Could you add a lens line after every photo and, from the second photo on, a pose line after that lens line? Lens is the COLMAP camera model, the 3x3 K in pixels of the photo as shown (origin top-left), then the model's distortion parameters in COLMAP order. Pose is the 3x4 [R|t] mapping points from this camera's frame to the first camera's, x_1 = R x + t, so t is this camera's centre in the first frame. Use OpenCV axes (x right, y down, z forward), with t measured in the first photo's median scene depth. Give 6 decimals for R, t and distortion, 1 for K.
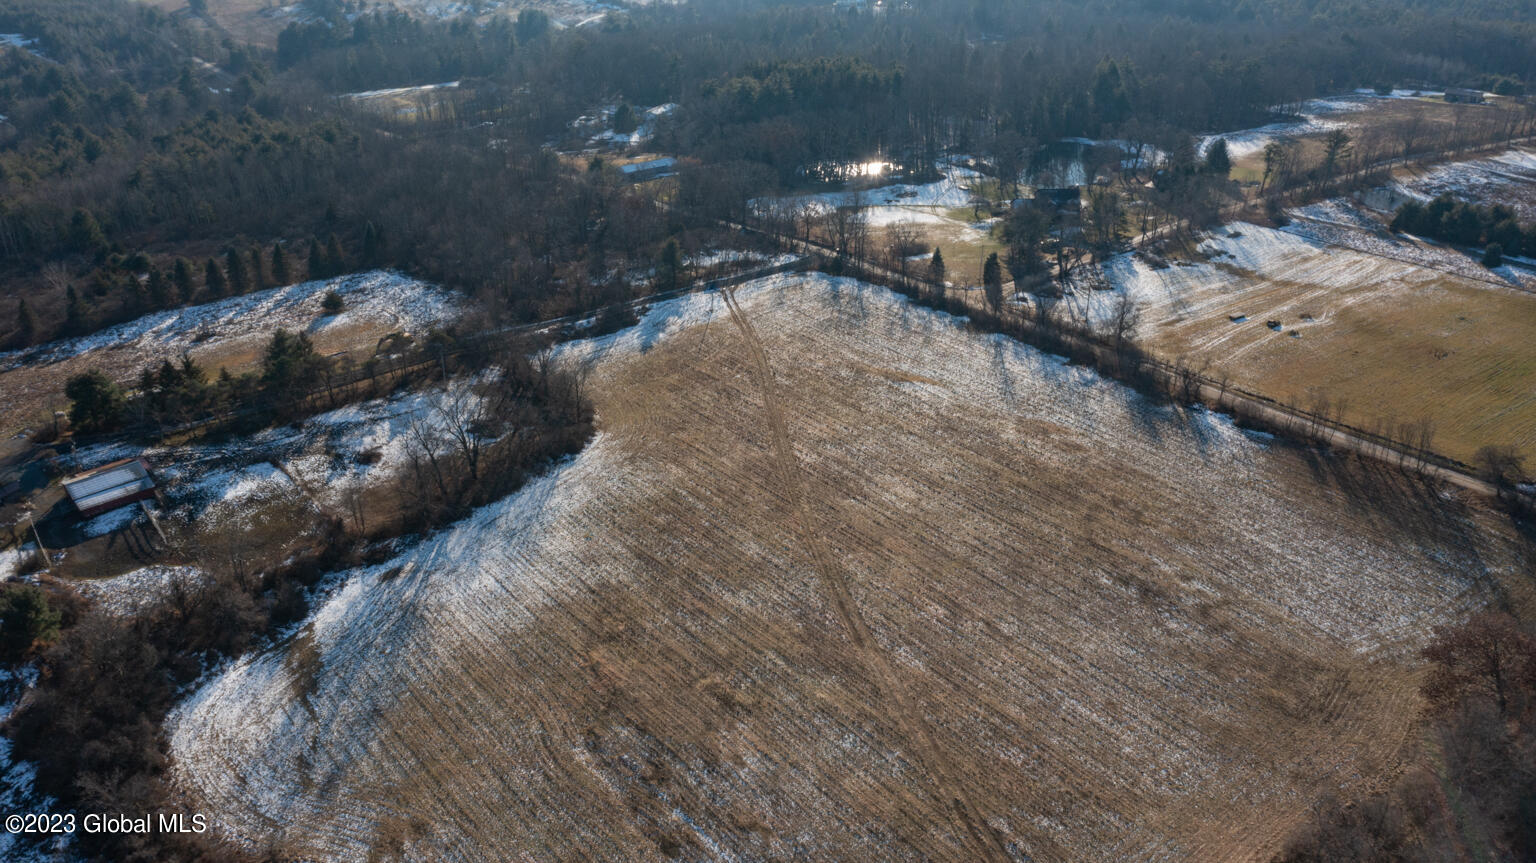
lens RADIAL K [[1217.7, 0, 764.3], [0, 1217.7, 424.3], [0, 0, 1]] dist [-0.021214, 0.003558]
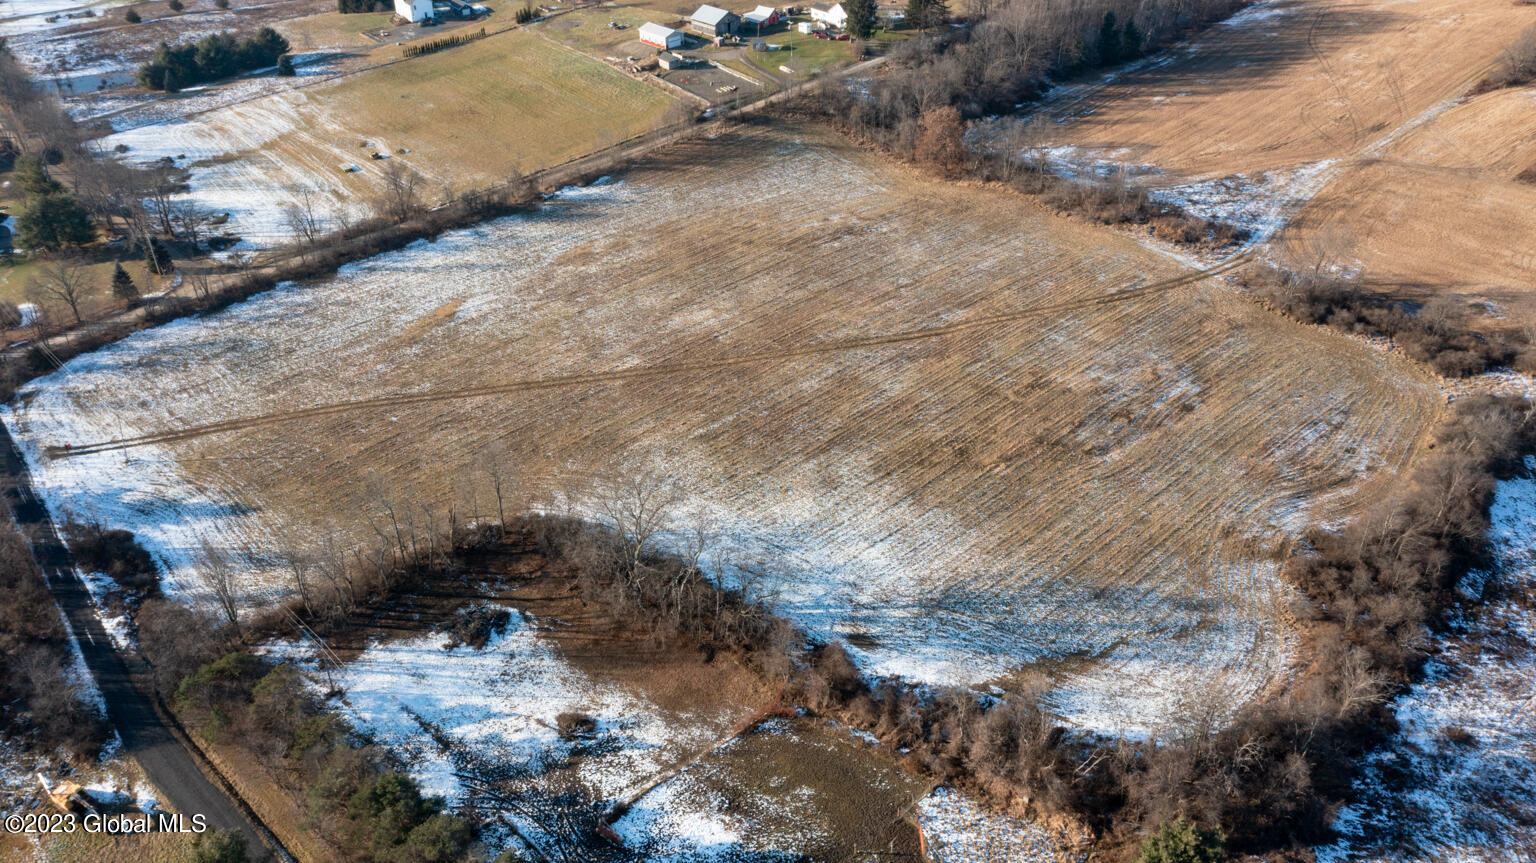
lens RADIAL K [[1210.5, 0, 768.0], [0, 1210.5, 431.5], [0, 0, 1]] dist [-0.015779, 0.003802]
pose [[-0.055006, -0.545939, 0.836017, -0.771229], [0.466613, 0.726179, 0.504913, -0.351896], [-0.882750, 0.417869, 0.214799, 0.712128]]
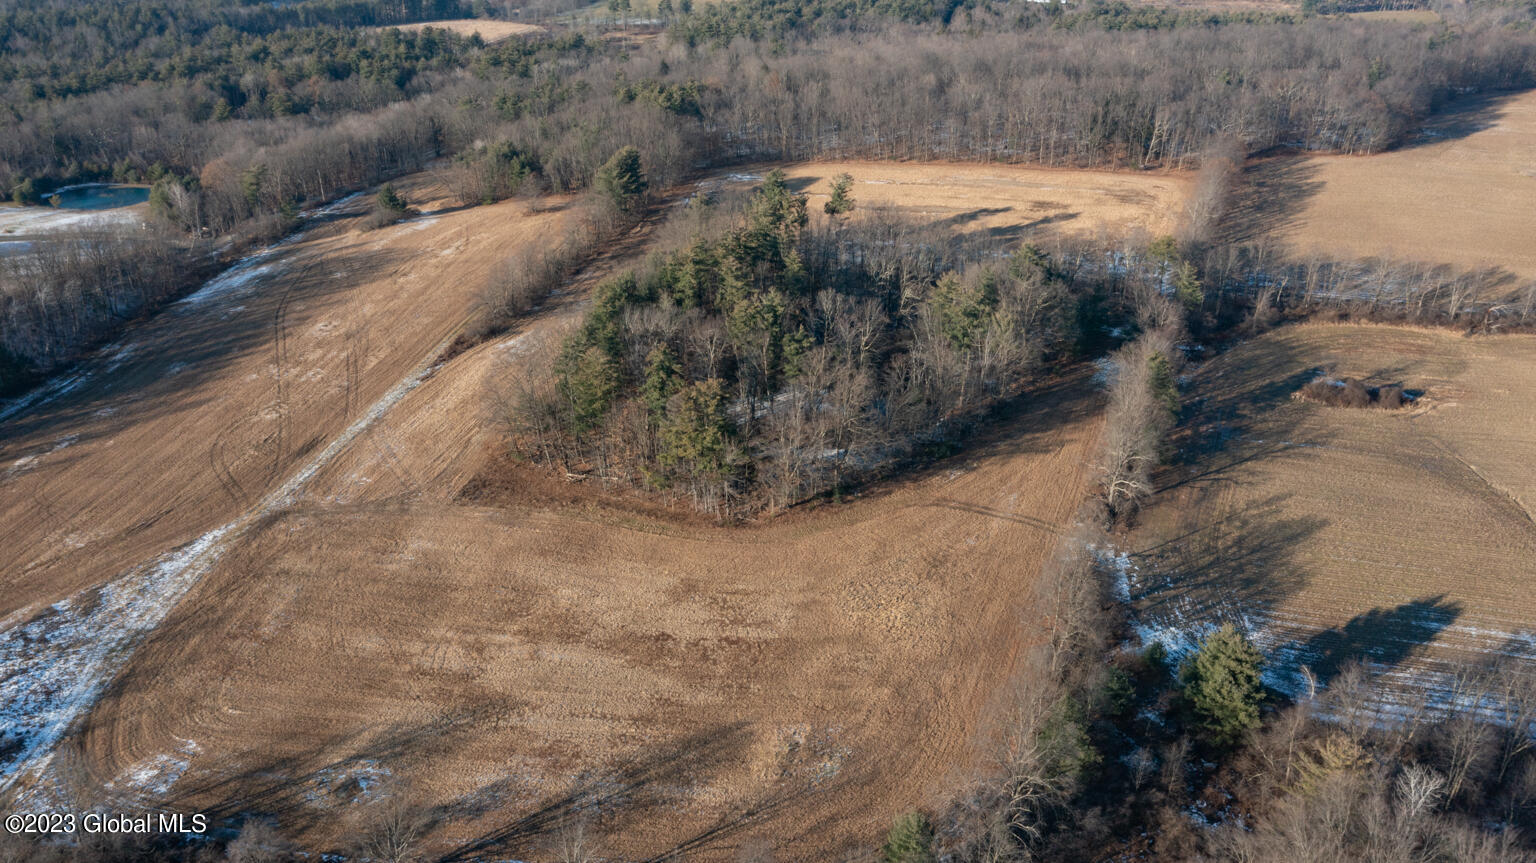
lens RADIAL K [[1218.3, 0, 762.6], [0, 1218.3, 423.5], [0, 0, 1]] dist [-0.018923, 0.005523]
pose [[-0.601721, -0.339264, 0.723071, -0.463388], [0.380379, 0.674321, 0.632932, -0.117686], [-0.702313, 0.655889, -0.276704, 0.259405]]
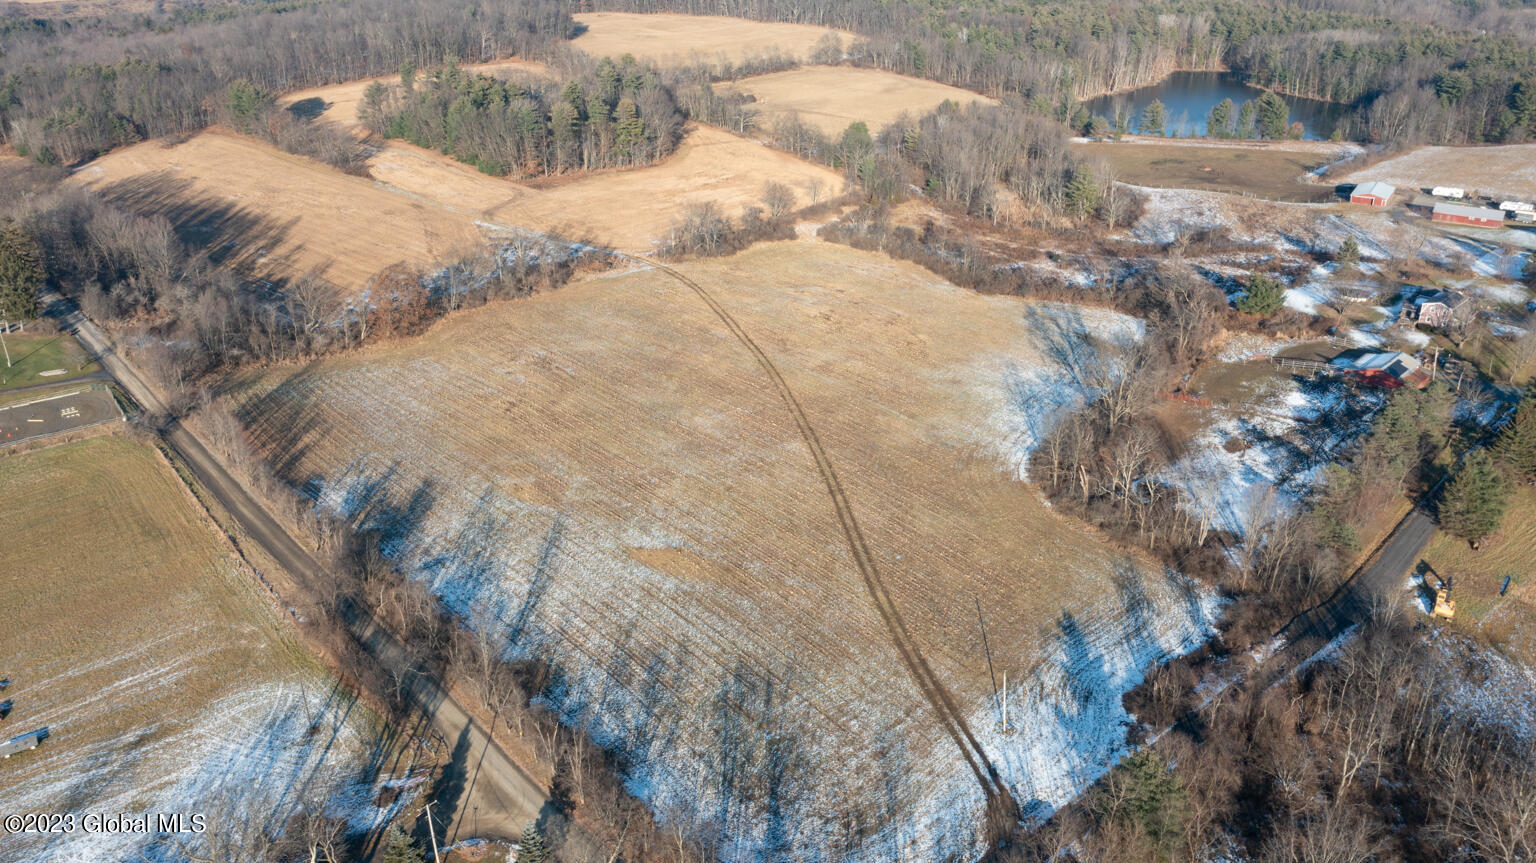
lens RADIAL K [[1220.8, 0, 762.5], [0, 1220.8, 419.7], [0, 0, 1]] dist [-0.014967, -0.000456]
pose [[-0.998292, 0.039255, -0.043270, 0.103087], [-0.009872, 0.616638, 0.787185, -0.764656], [0.057583, 0.786267, -0.615198, 1.571085]]
